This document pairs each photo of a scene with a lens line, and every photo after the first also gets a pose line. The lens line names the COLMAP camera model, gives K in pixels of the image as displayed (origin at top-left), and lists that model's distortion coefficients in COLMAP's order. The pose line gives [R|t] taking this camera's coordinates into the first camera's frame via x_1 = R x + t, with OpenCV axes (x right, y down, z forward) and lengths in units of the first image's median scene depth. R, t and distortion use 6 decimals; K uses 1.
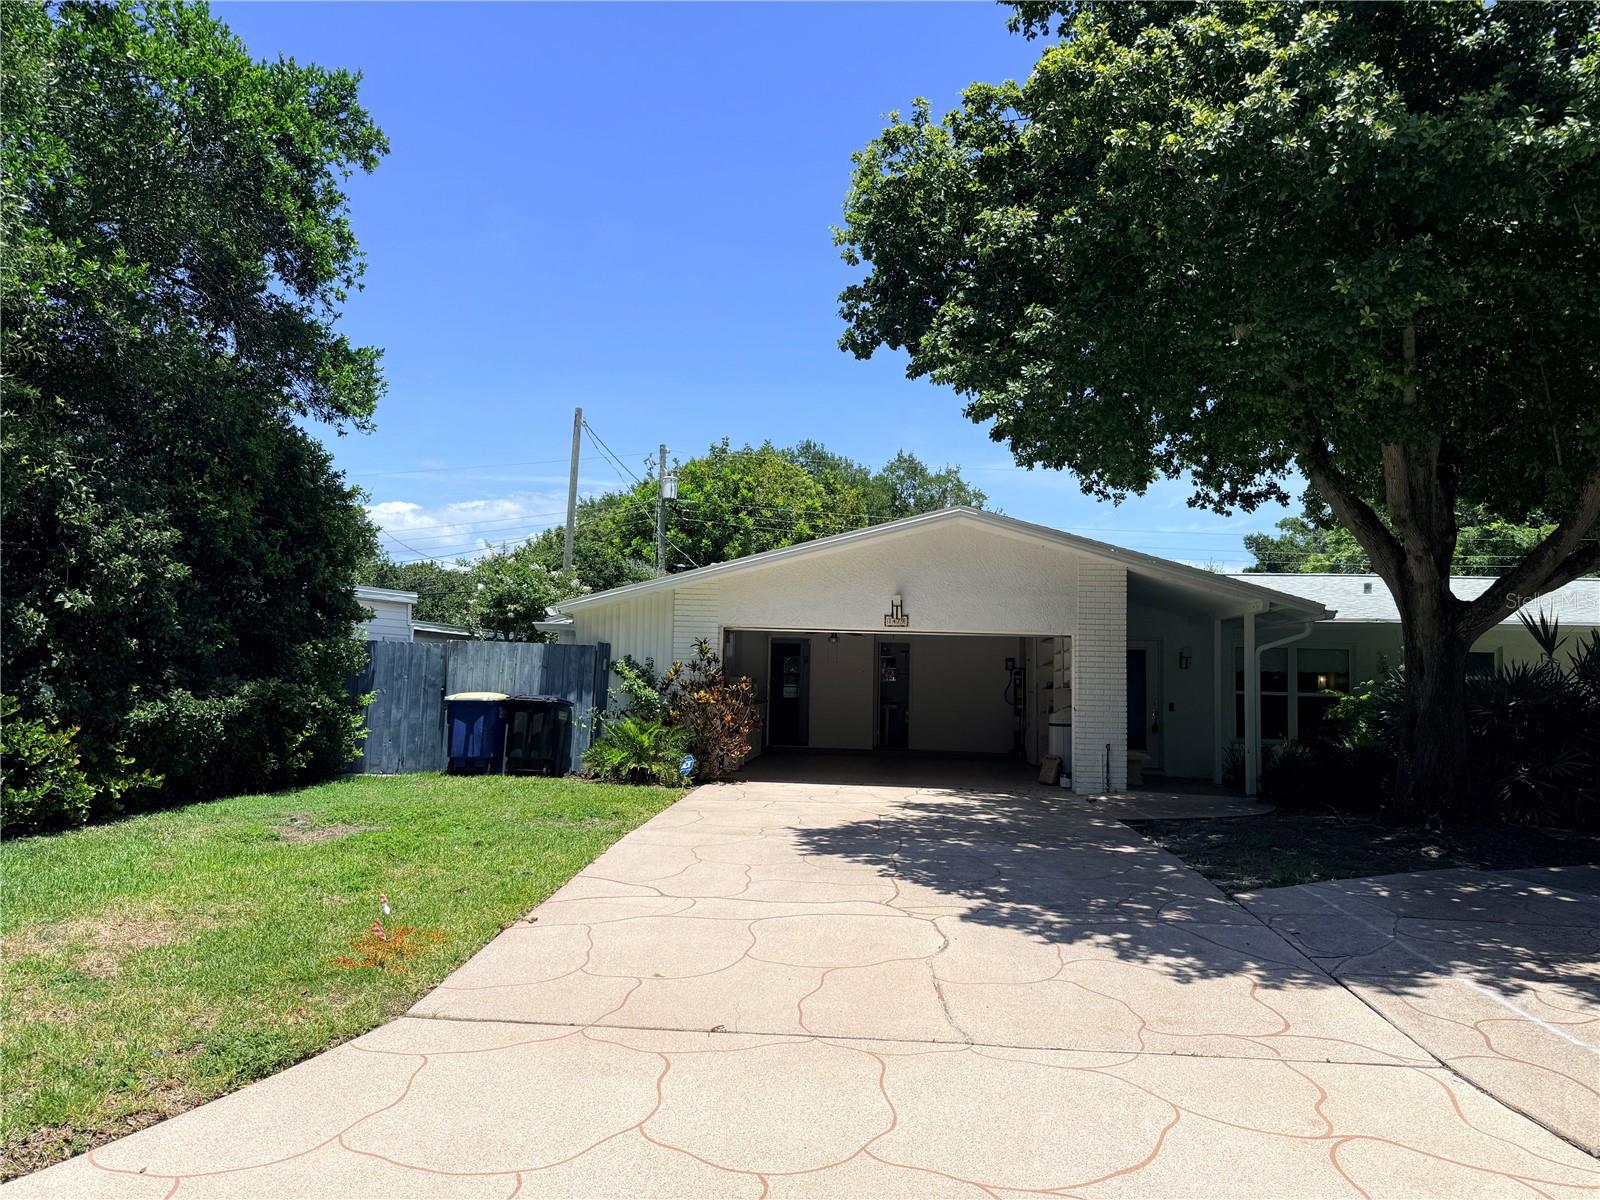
lens RADIAL K [[1101.6, 0, 808.0], [0, 1101.6, 574.5], [0, 0, 1]] dist [0.160097, -0.237846]
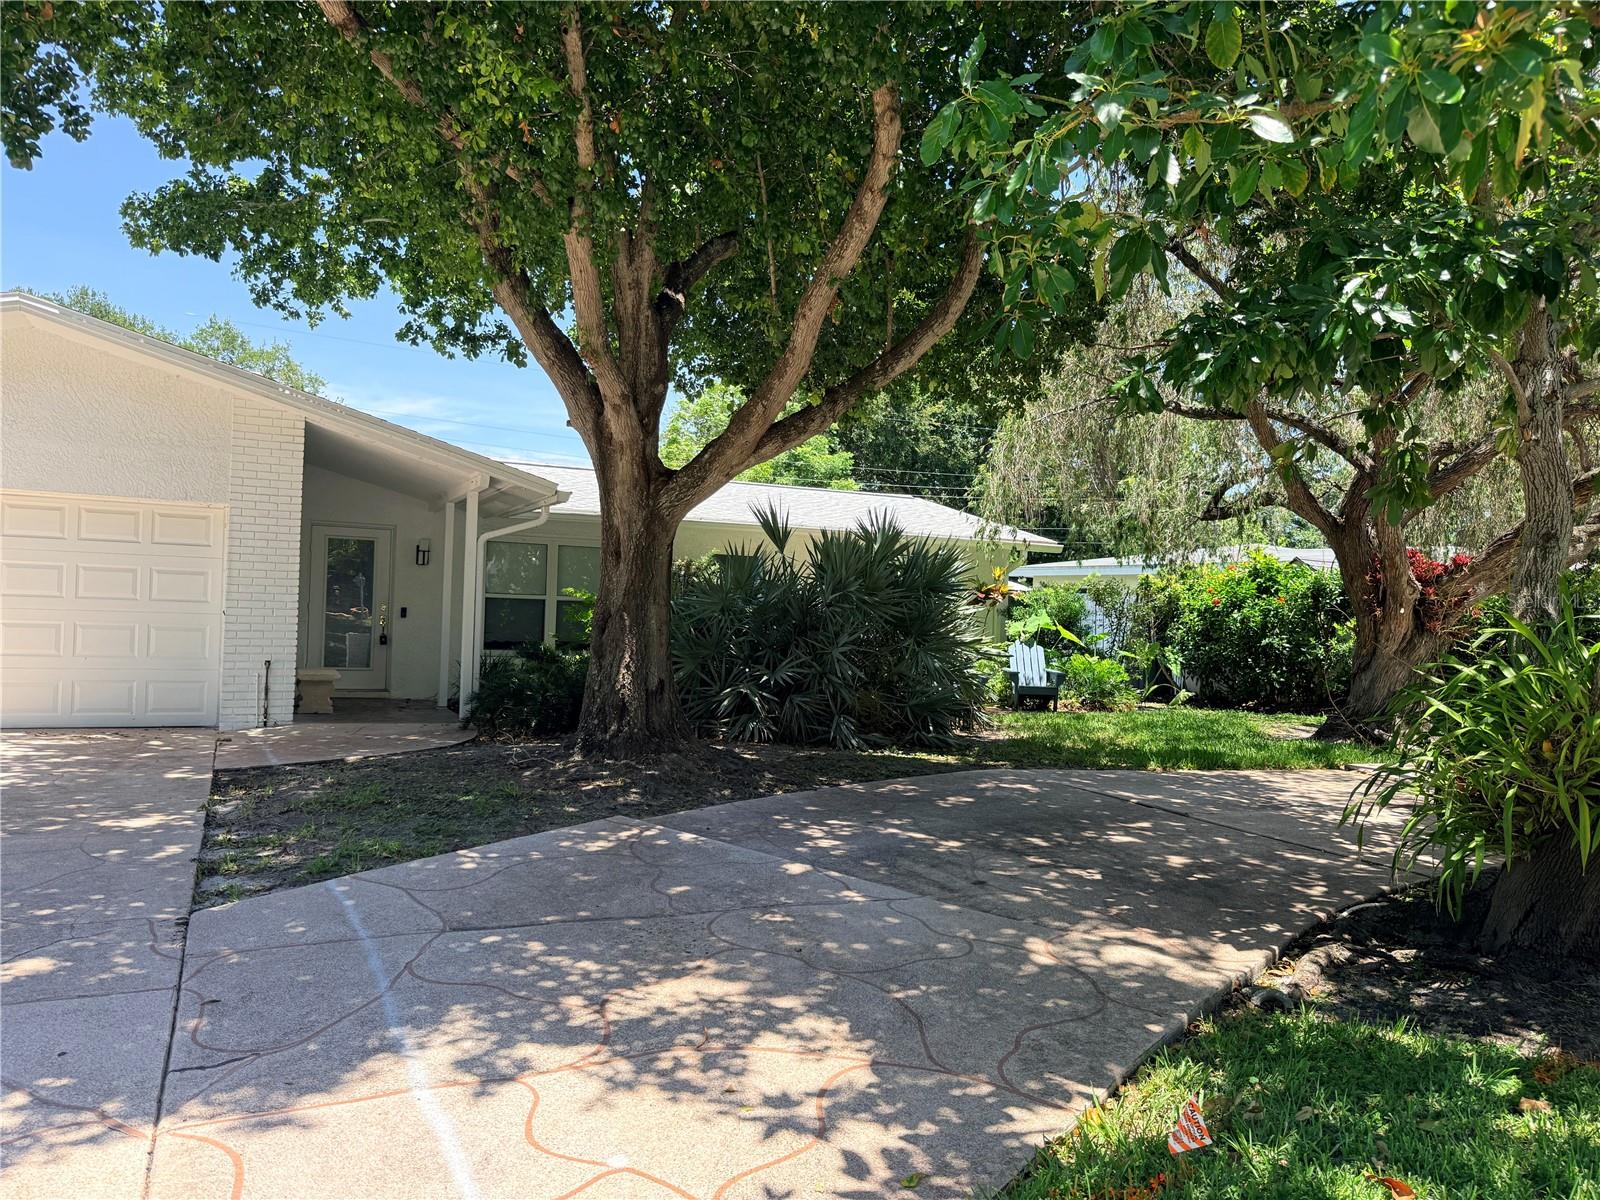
lens RADIAL K [[1121.5, 0, 800.0], [0, 1121.5, 600.0], [0, 0, 1]] dist [0.034792, -0.052253]
pose [[0.862809, 0.009103, 0.505448, 0.197407], [-0.057387, 0.995139, 0.080038, 0.034867], [-0.502262, -0.098063, 0.859137, 0.204859]]
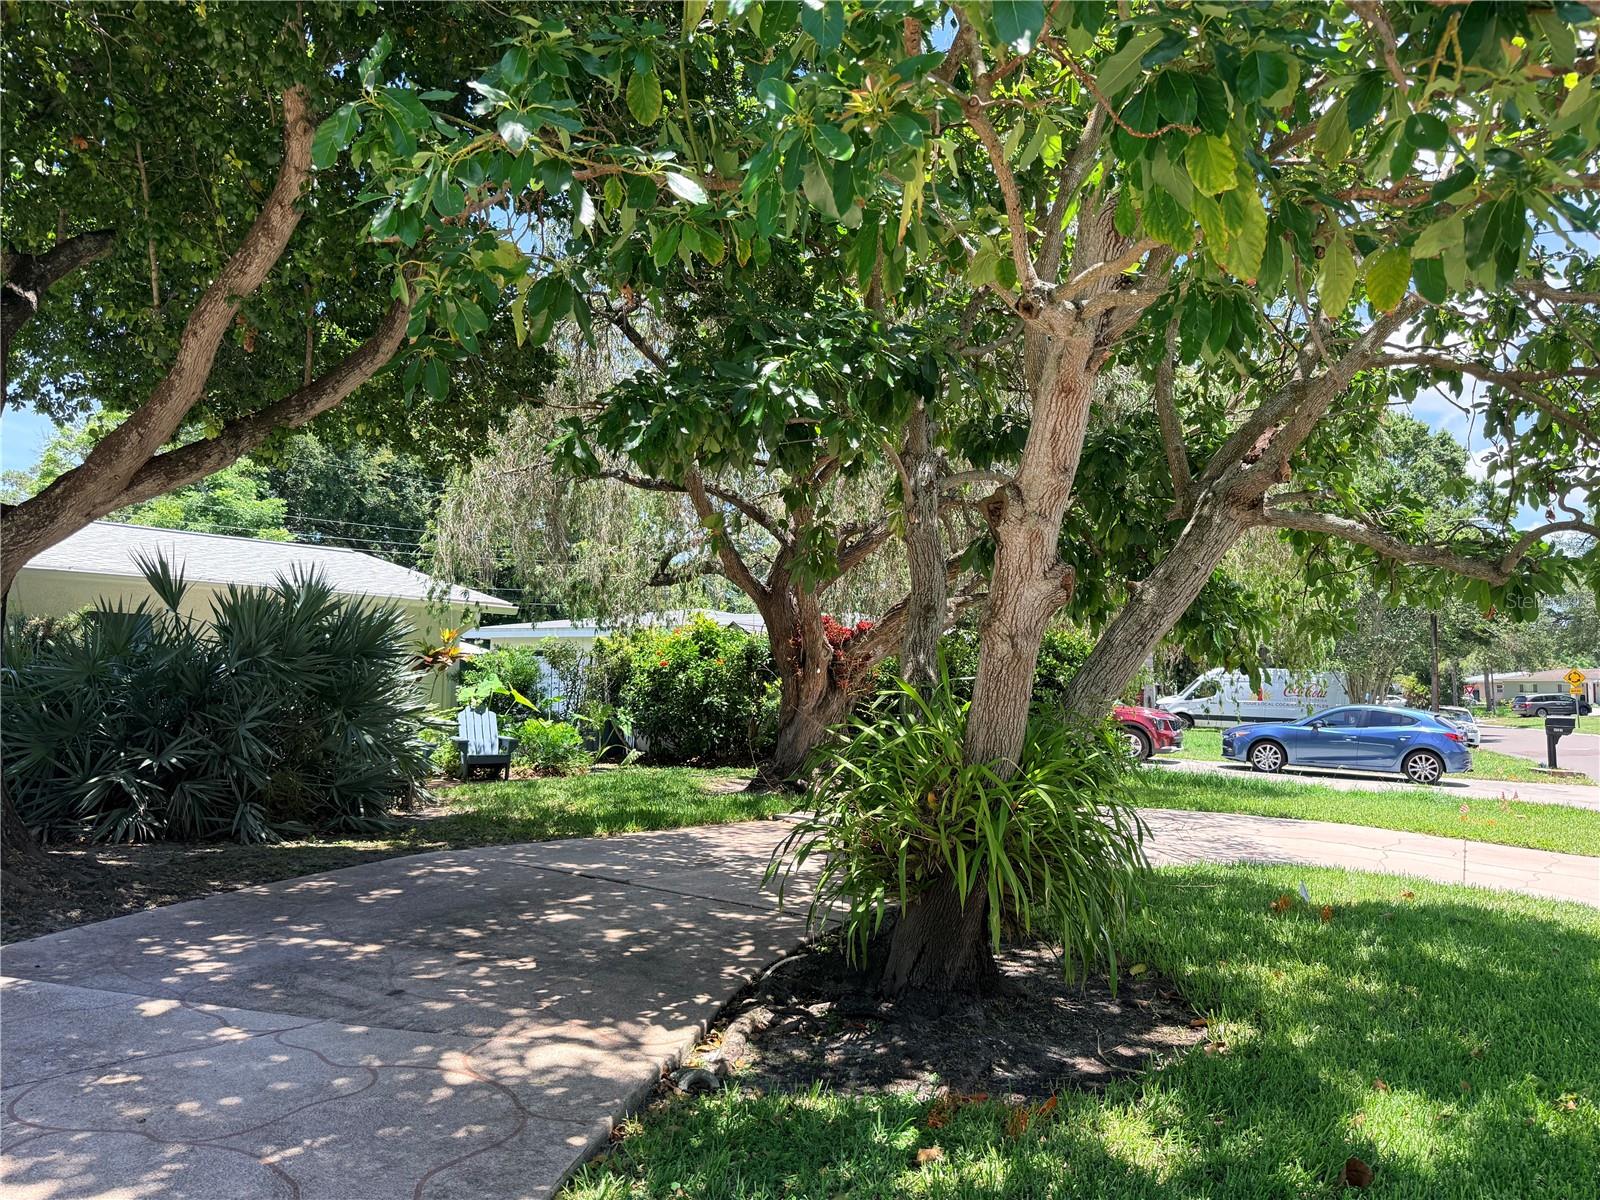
lens RADIAL K [[1113.8, 0, 800.0], [0, 1113.8, 600.0], [0, 0, 1]] dist [0.050136, -0.064717]
pose [[0.538829, 0.048923, 0.840994, 0.216690], [-0.078928, 0.996853, -0.007420, 0.033892], [-0.838710, -0.062380, 0.540994, 0.214958]]
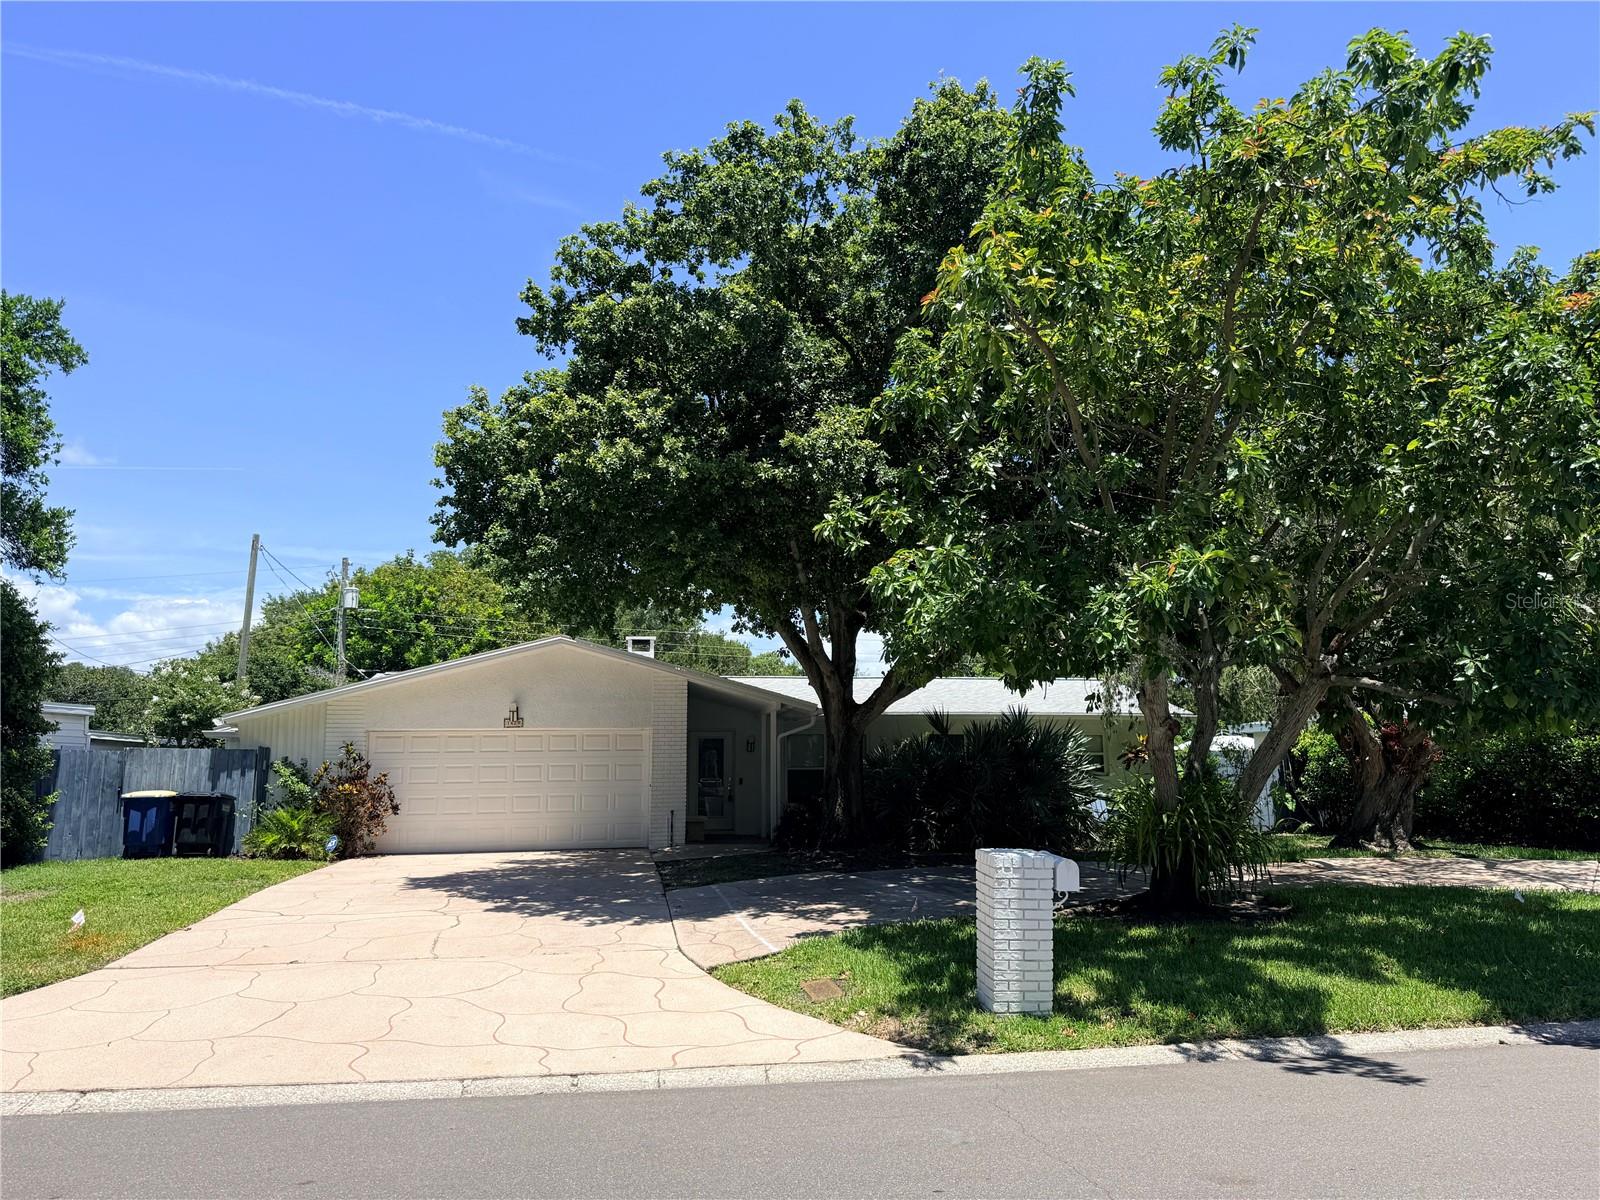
lens RADIAL K [[1121.5, 0, 800.0], [0, 1121.5, 600.0], [0, 0, 1]] dist [0.034792, -0.052253]
pose [[0.973360, 0.002785, 0.229267, 0.109892], [0.010365, 0.998370, -0.056131, -0.025334], [-0.229050, 0.057012, 0.971744, -0.365602]]
